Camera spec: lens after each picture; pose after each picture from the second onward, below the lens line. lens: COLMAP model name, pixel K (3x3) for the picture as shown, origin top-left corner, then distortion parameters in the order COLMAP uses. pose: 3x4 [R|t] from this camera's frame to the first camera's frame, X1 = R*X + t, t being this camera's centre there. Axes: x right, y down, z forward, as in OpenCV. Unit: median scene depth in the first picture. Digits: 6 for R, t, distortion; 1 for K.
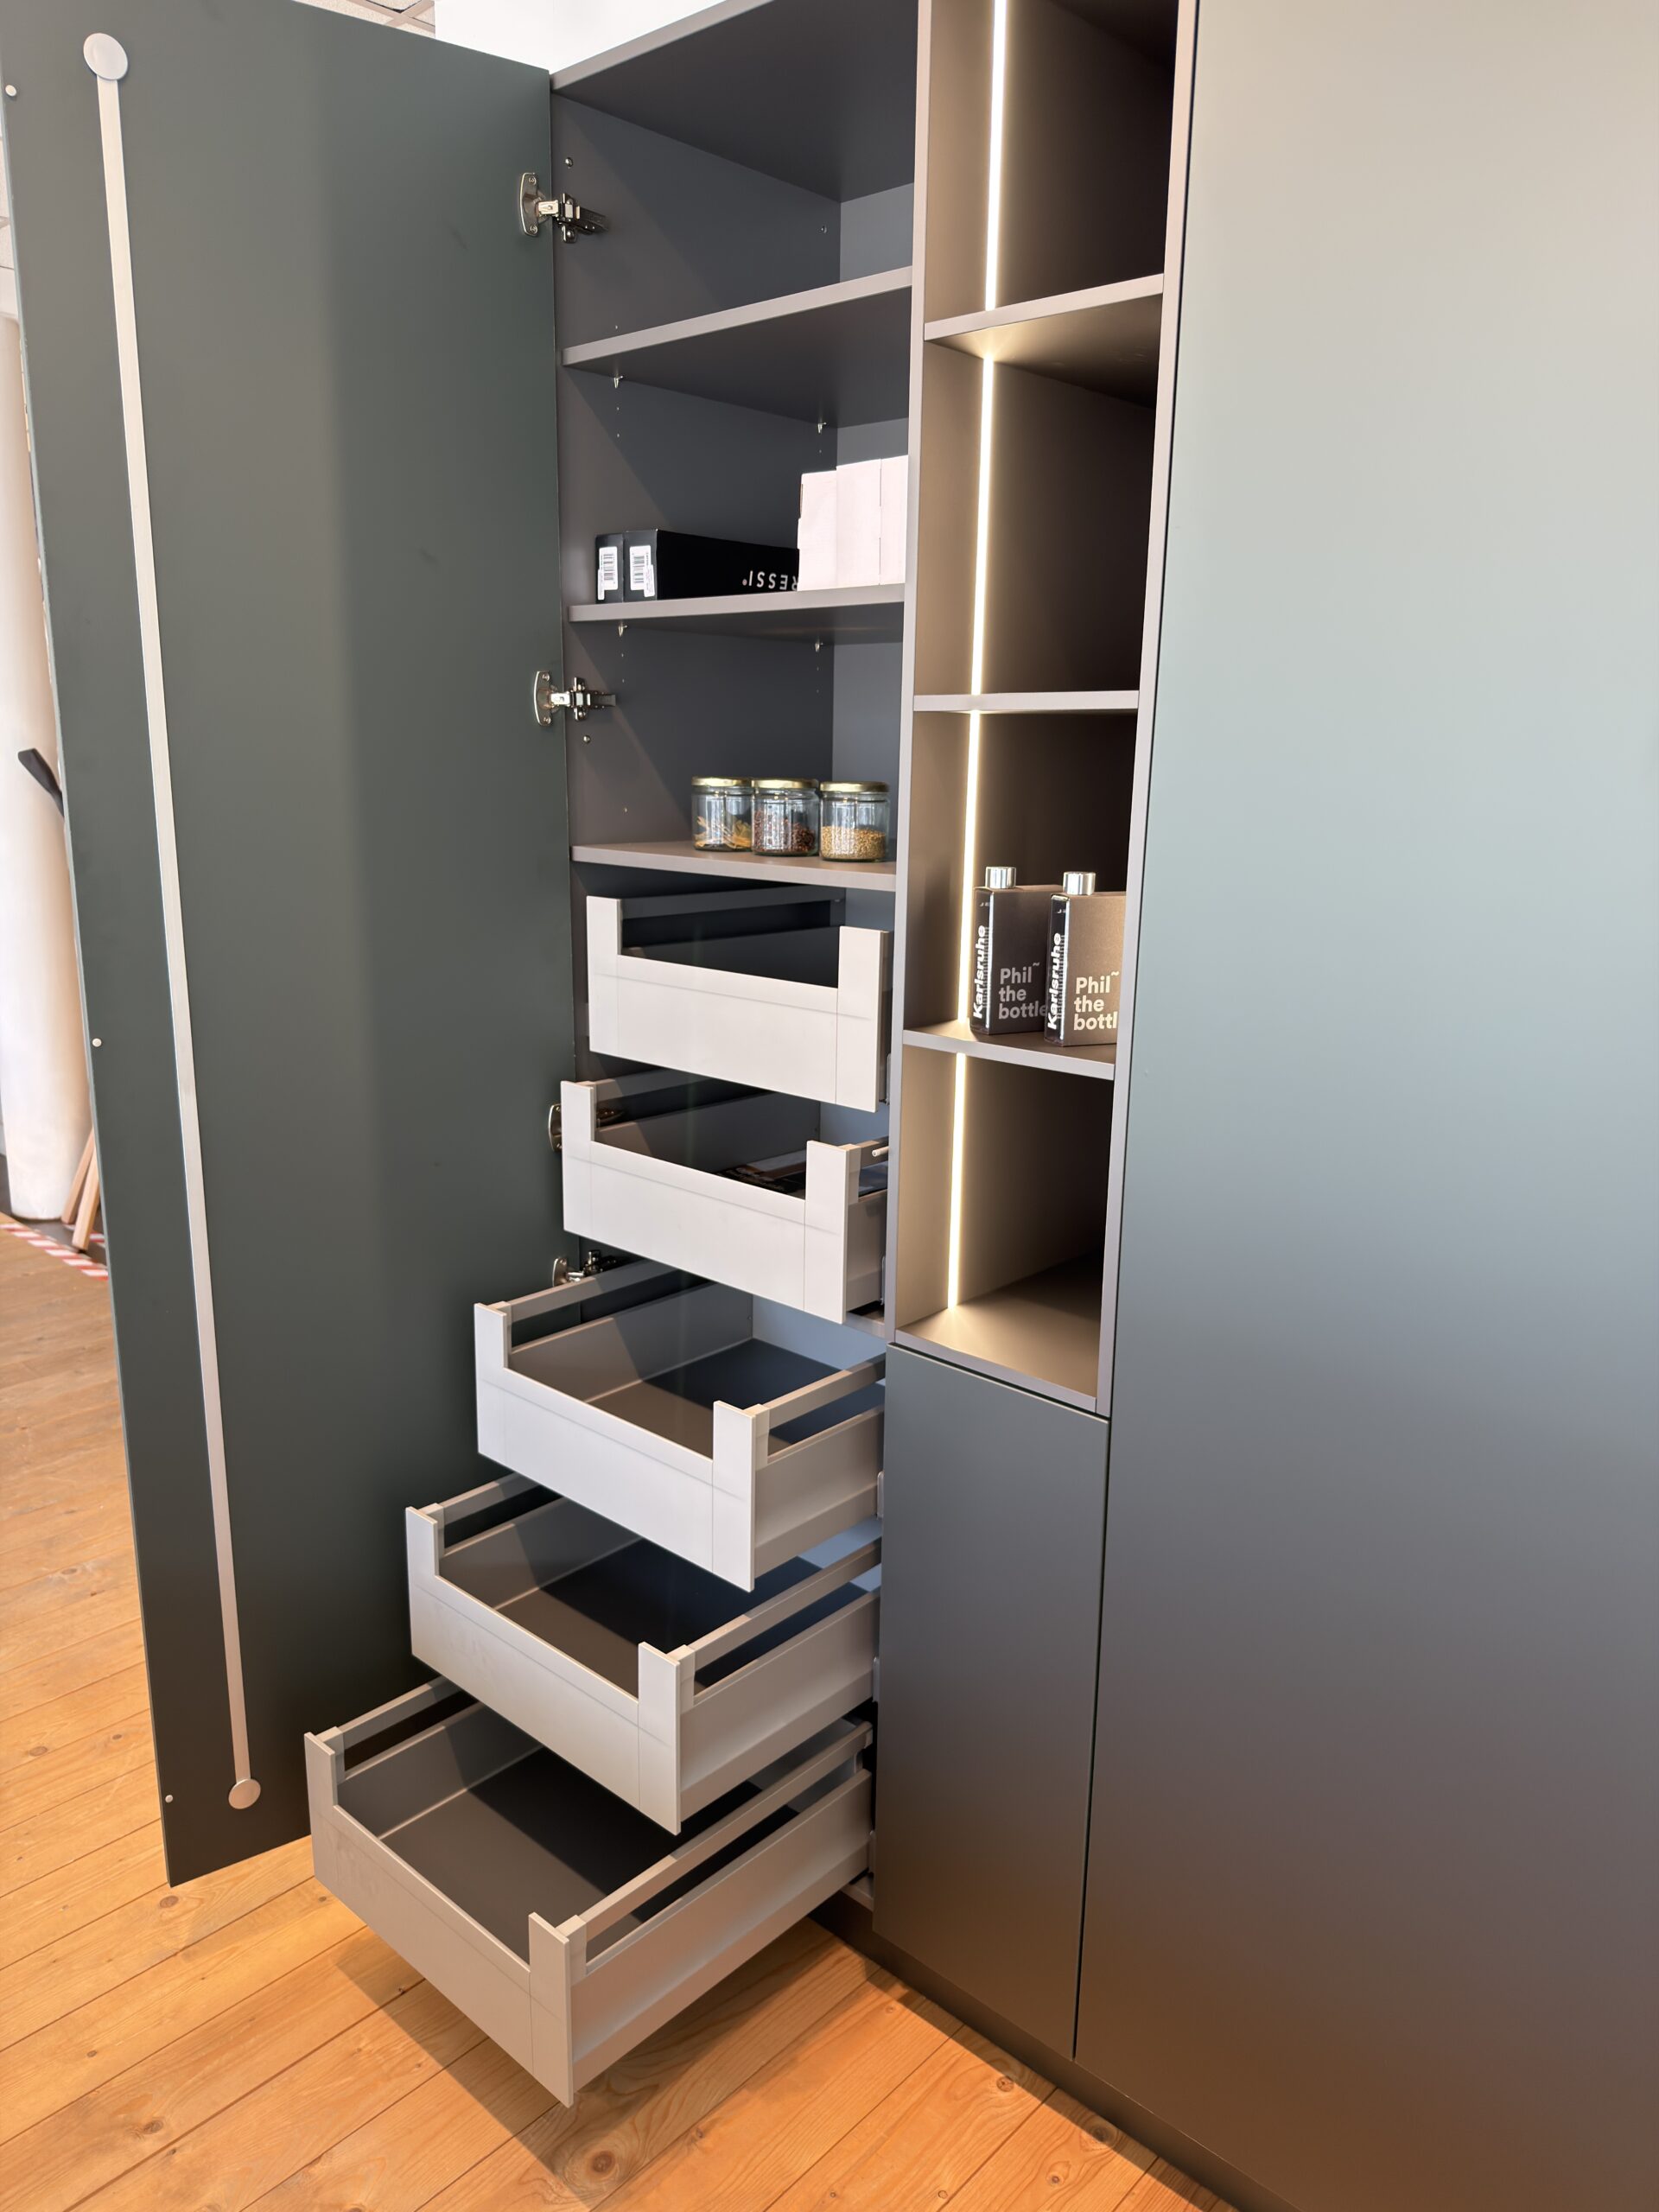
lens RADIAL K [[1558.0, 0, 829.5], [0, 1558.0, 1106.0], [0, 0, 1]] dist [0.072159, -0.104131]
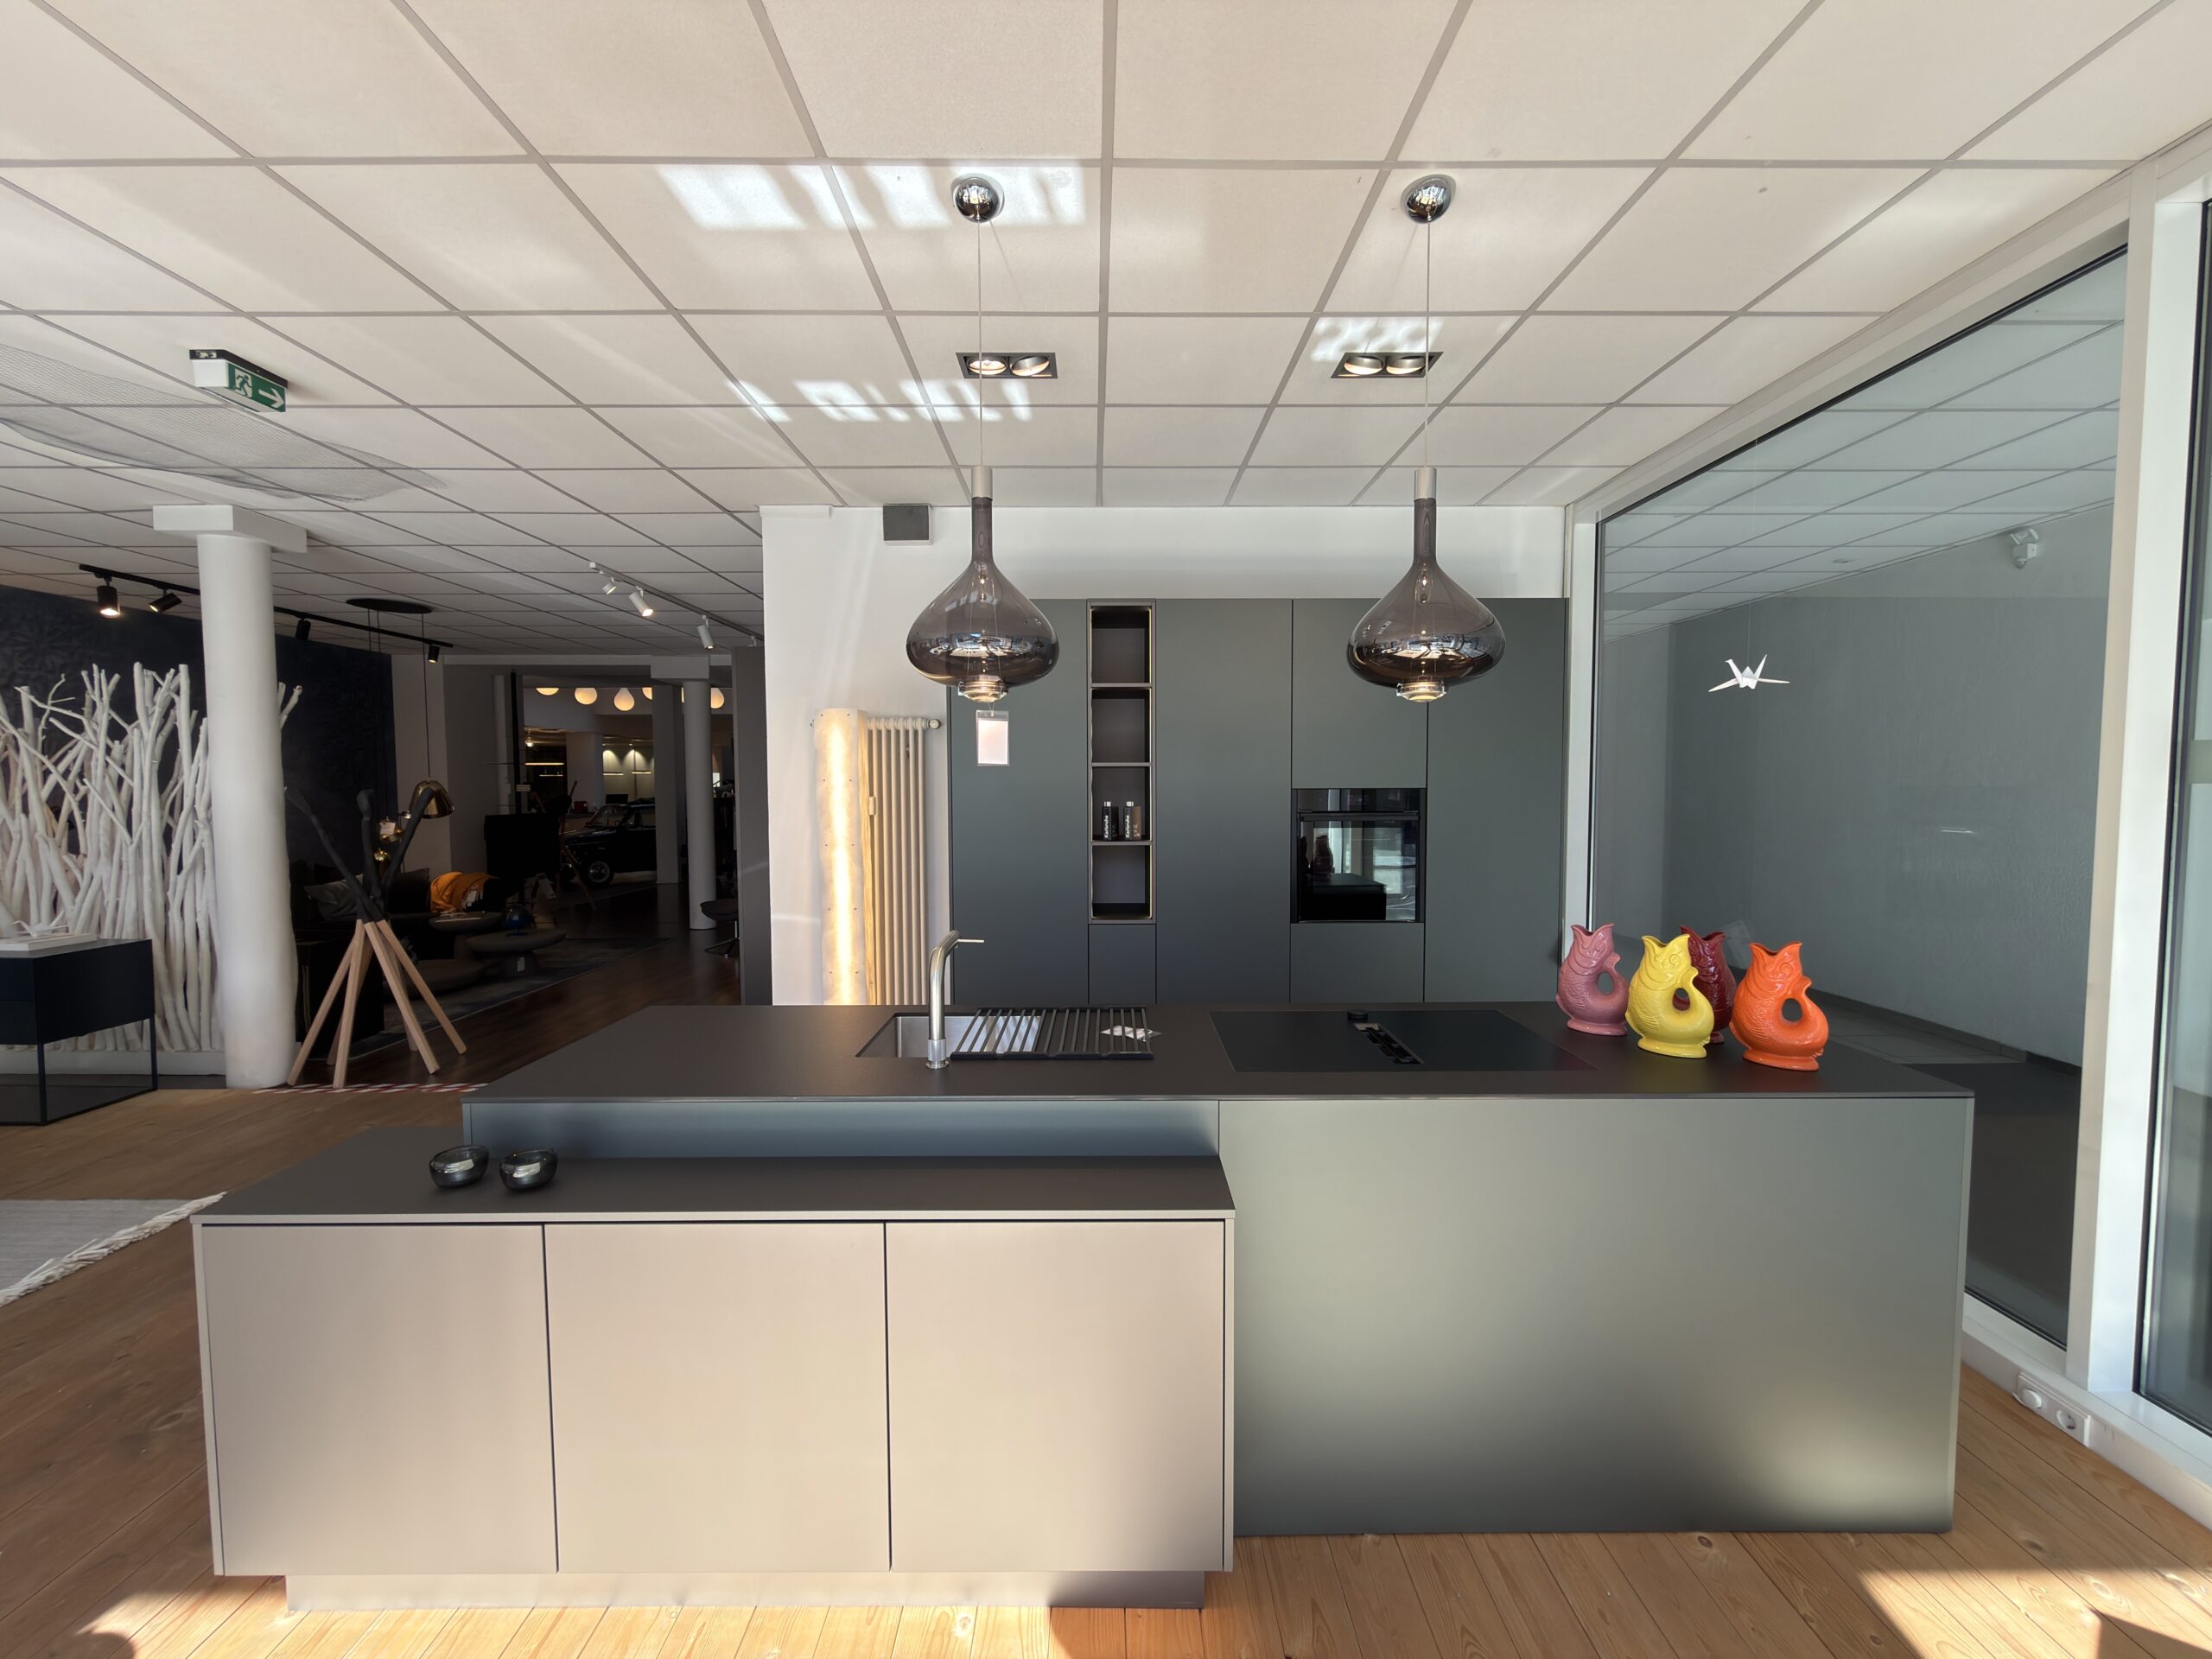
lens RADIAL K [[870.8, 0, 1108.6], [0, 870.8, 822.7], [0, 0, 1]] dist [-0.000371, -0.000105]
pose [[0.737516, -0.047695, 0.673643, -1.314516], [0.165293, 0.979912, -0.111586, 0.151011], [-0.654789, 0.193645, 0.730584, -0.638304]]
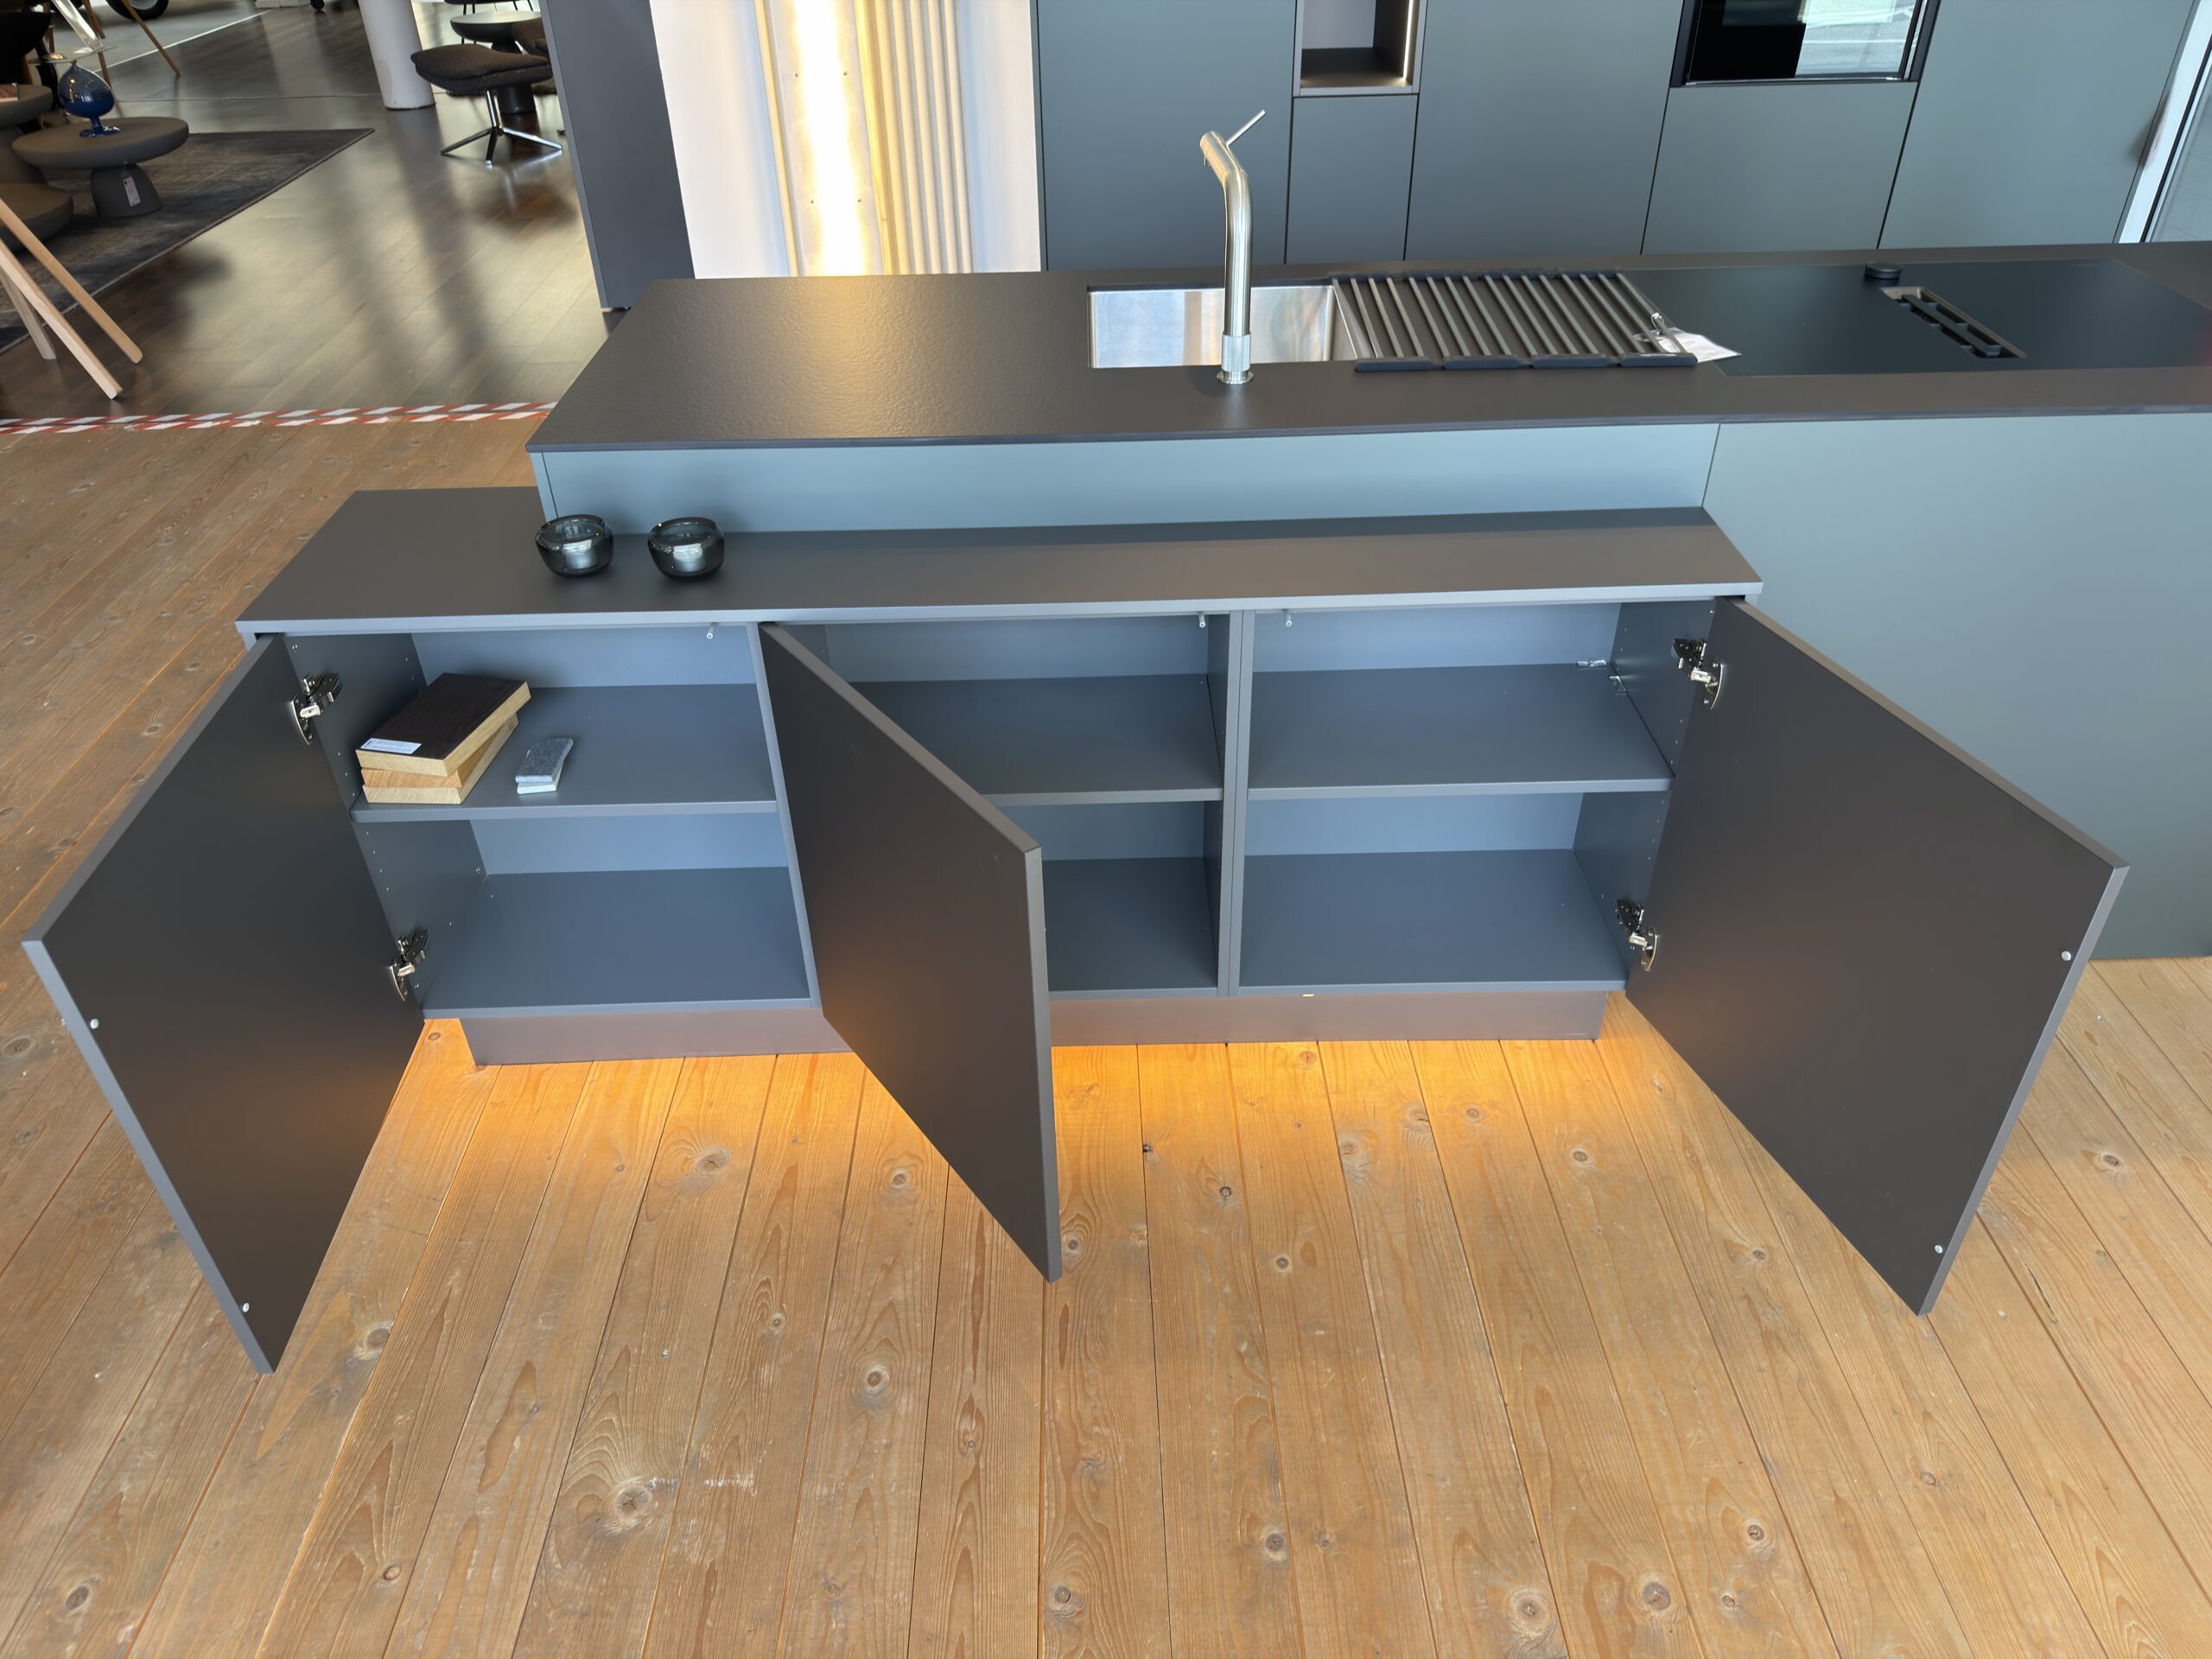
lens RADIAL K [[1545.4, 0, 1106.0], [0, 1545.4, 829.5], [0, 0, 1]] dist [0.008064, 0.002937]
pose [[0.735939, -0.417953, 0.532644, -1.581869], [0.186898, 0.881557, 0.433505, 0.069776], [-0.650741, -0.219483, 0.726886, -0.534169]]
